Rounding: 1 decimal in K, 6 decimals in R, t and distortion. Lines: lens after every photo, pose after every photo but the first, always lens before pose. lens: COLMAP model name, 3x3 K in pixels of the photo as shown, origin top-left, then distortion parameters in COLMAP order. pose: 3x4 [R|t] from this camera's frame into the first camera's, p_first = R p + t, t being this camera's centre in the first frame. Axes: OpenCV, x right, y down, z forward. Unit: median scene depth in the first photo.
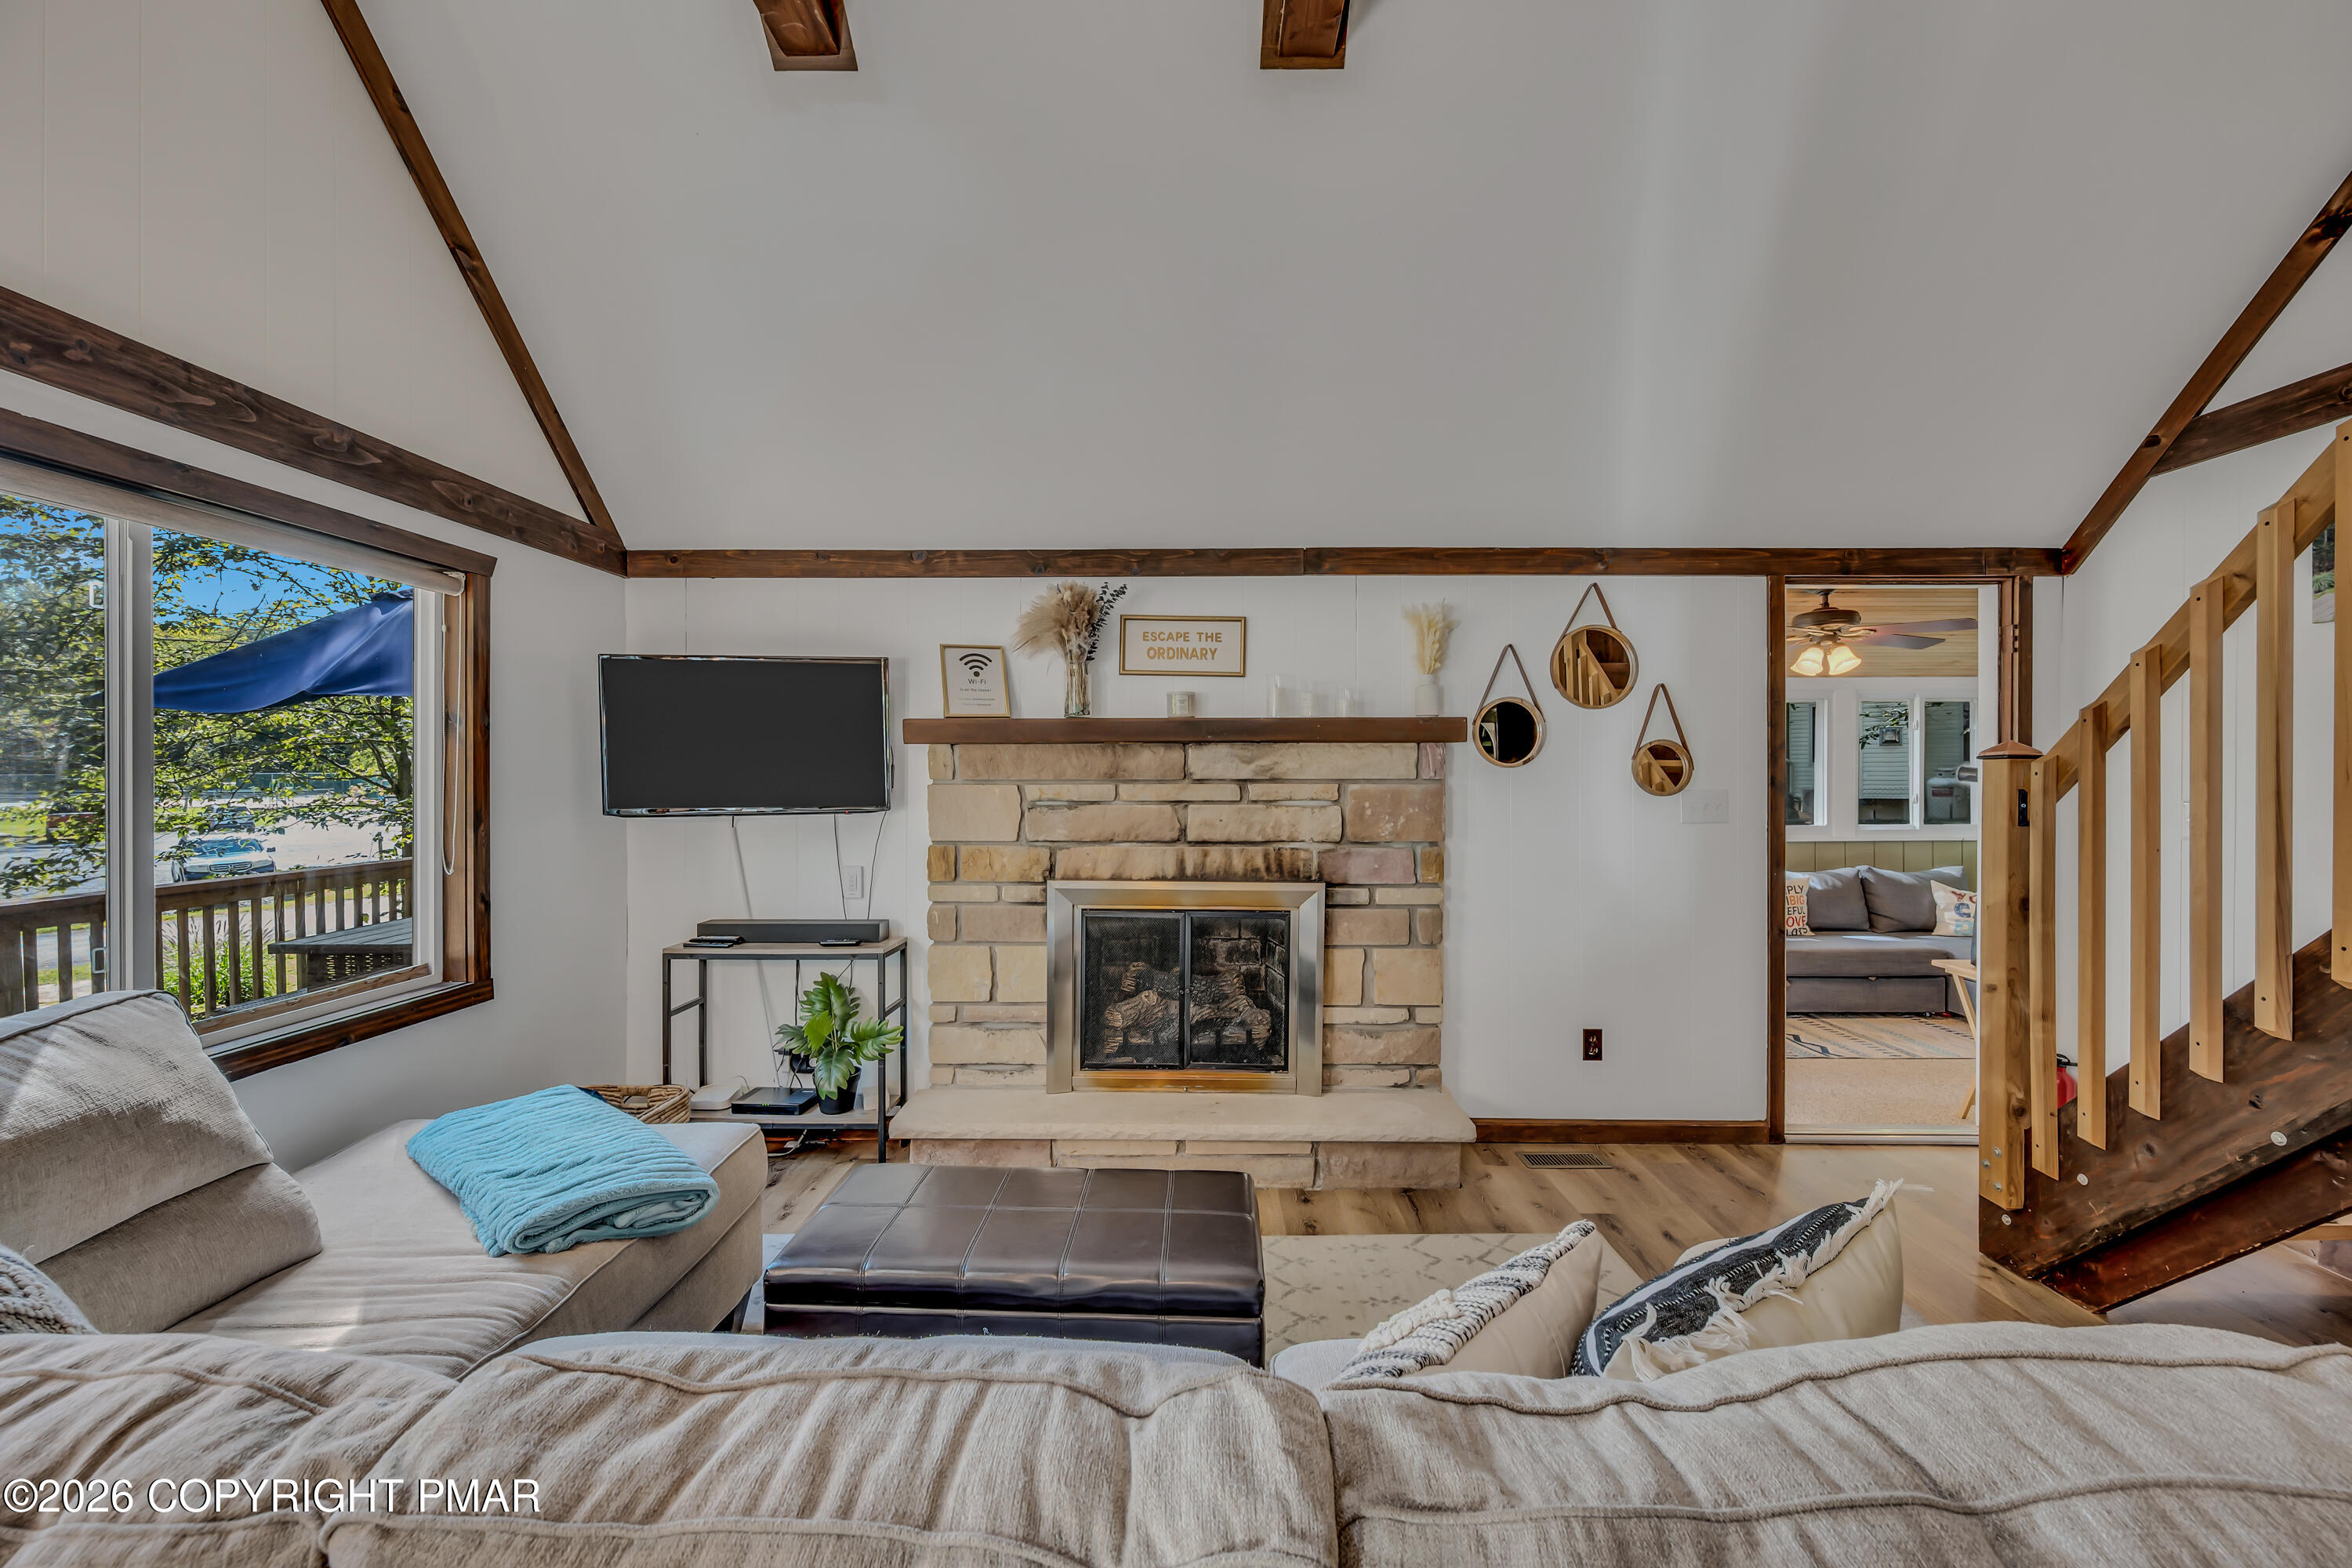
lens RADIAL K [[954.1, 0, 1159.2], [0, 954.1, 788.0], [0, 0, 1]] dist [-0.003040, -0.000094]
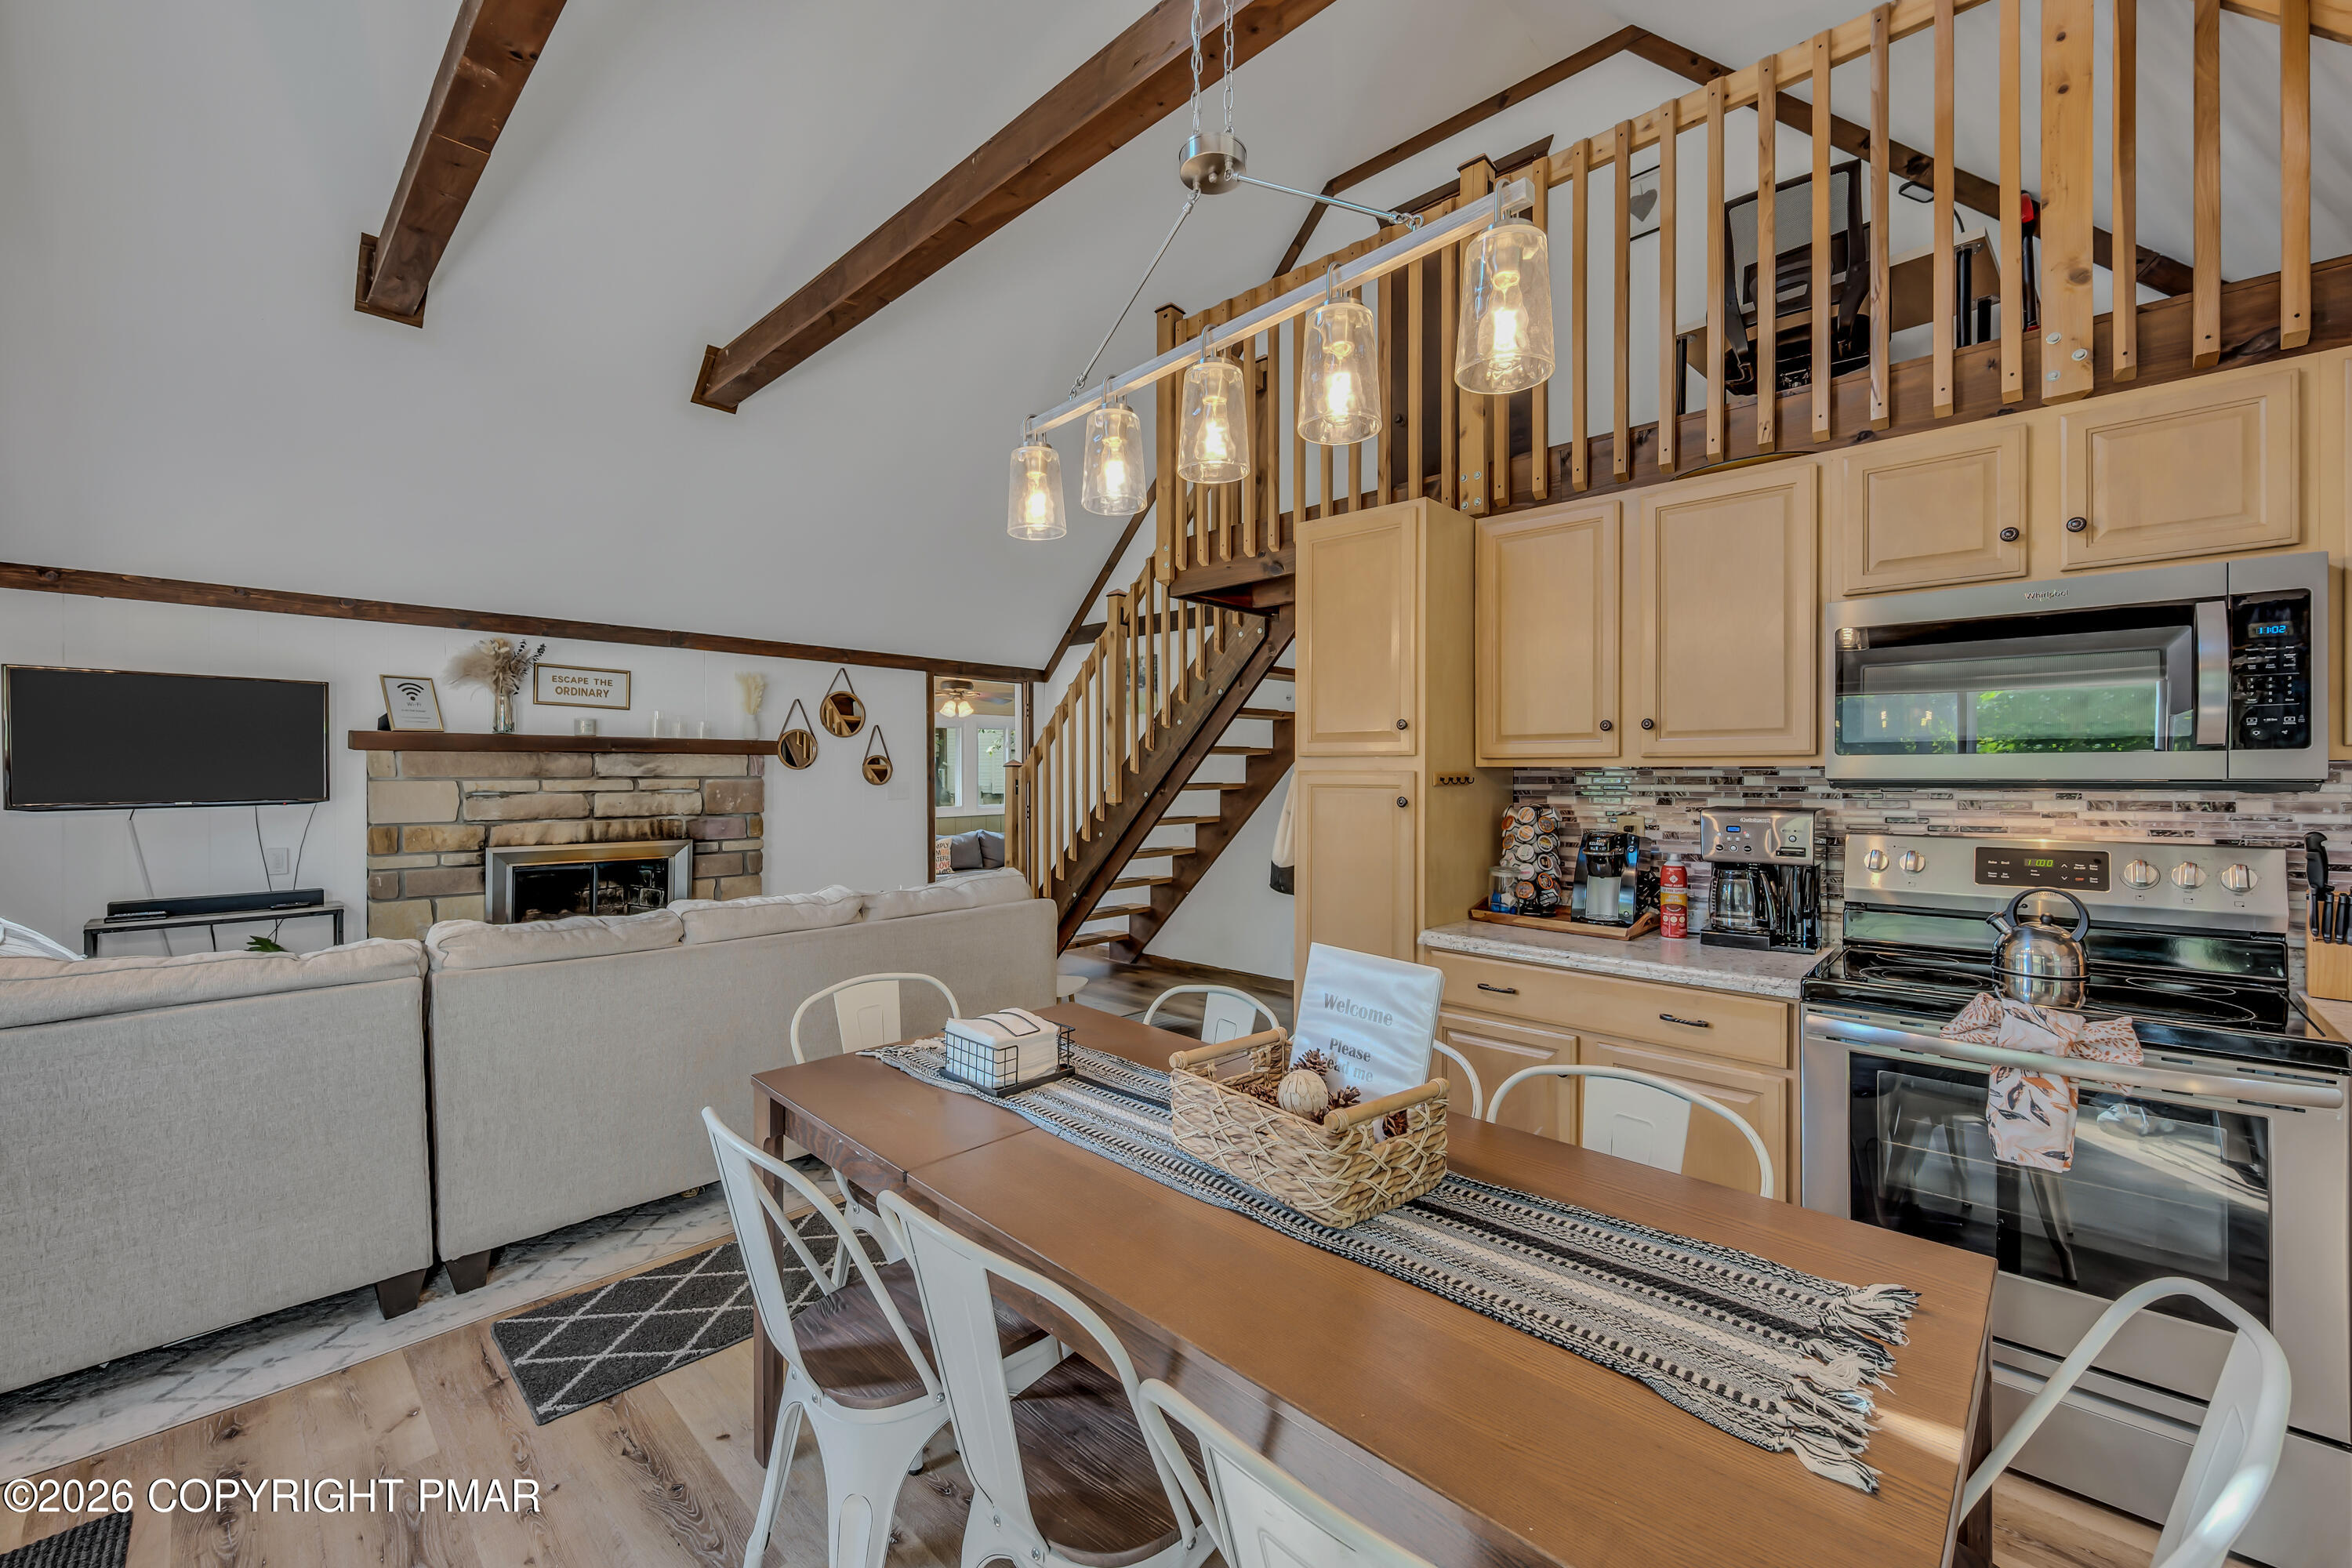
lens RADIAL K [[954.1, 0, 1176.7], [0, 954.1, 780.1], [0, 0, 1]] dist [-0.003040, -0.000094]
pose [[0.677758, -0.004559, 0.735271, -0.455212], [0.005391, 0.999985, 0.001231, -0.000332], [-0.735265, 0.003130, 0.677772, -0.708194]]
